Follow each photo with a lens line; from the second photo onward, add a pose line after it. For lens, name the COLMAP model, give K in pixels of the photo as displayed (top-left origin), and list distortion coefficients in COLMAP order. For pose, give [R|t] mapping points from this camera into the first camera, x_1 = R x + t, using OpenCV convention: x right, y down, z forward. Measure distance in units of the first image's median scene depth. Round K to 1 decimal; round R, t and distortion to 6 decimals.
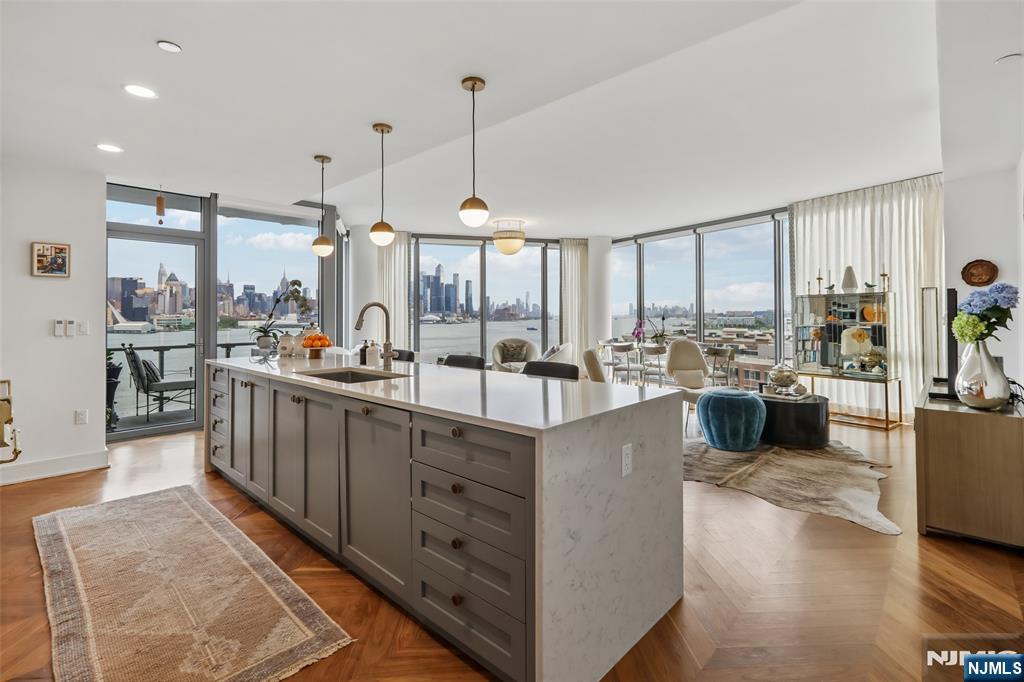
lens RADIAL K [[470.9, 0, 509.9], [0, 470.9, 312.3], [0, 0, 1]] dist [-0.000164, 0.000136]
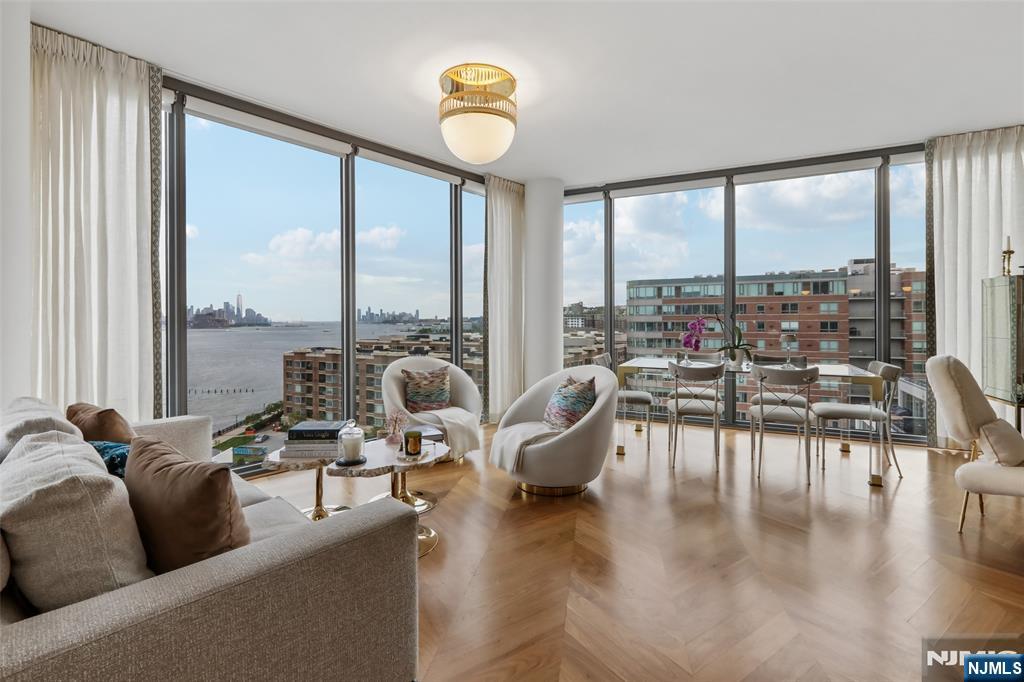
lens RADIAL K [[466.3, 0, 512.1], [0, 466.3, 320.1], [0, 0, 1]] dist [0.001997, 0.000349]
pose [[0.844563, 0.000306, 0.535456, -0.321788], [-0.002487, 0.999991, 0.003351, 0.025977], [-0.535450, -0.004162, 0.844557, 1.035992]]
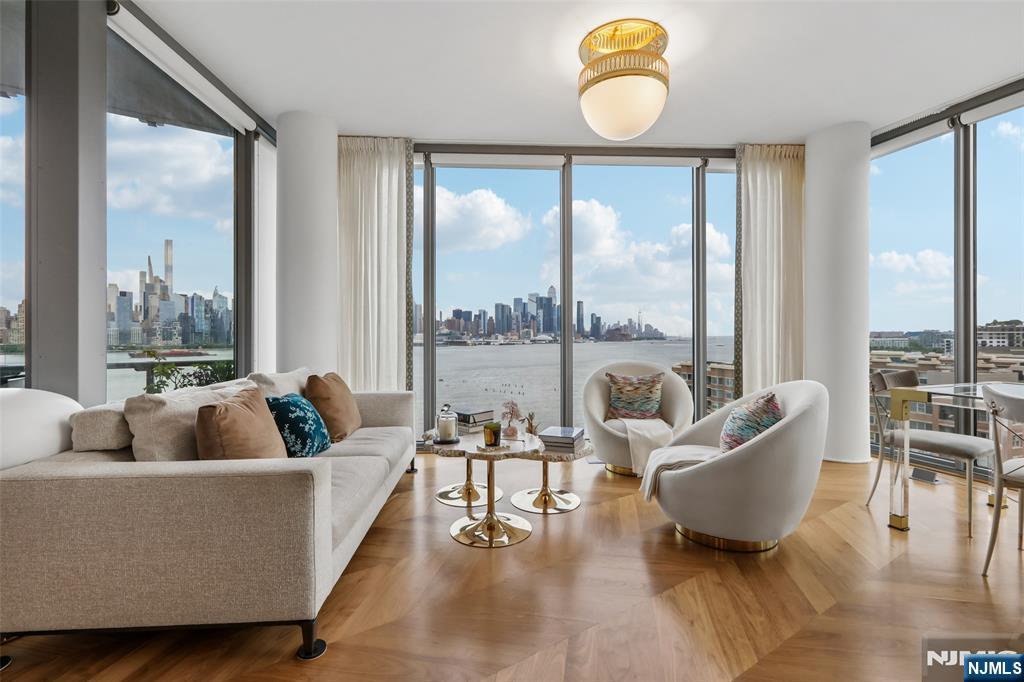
lens RADIAL K [[460.0, 0, 514.3], [0, 460.0, 336.3], [0, 0, 1]] dist [0.000971, 0.000160]
pose [[0.973894, 0.003348, -0.226978, -0.004150], [-0.001410, 0.999961, 0.008701, 0.048227], [0.226999, -0.008154, 0.973861, 1.031141]]
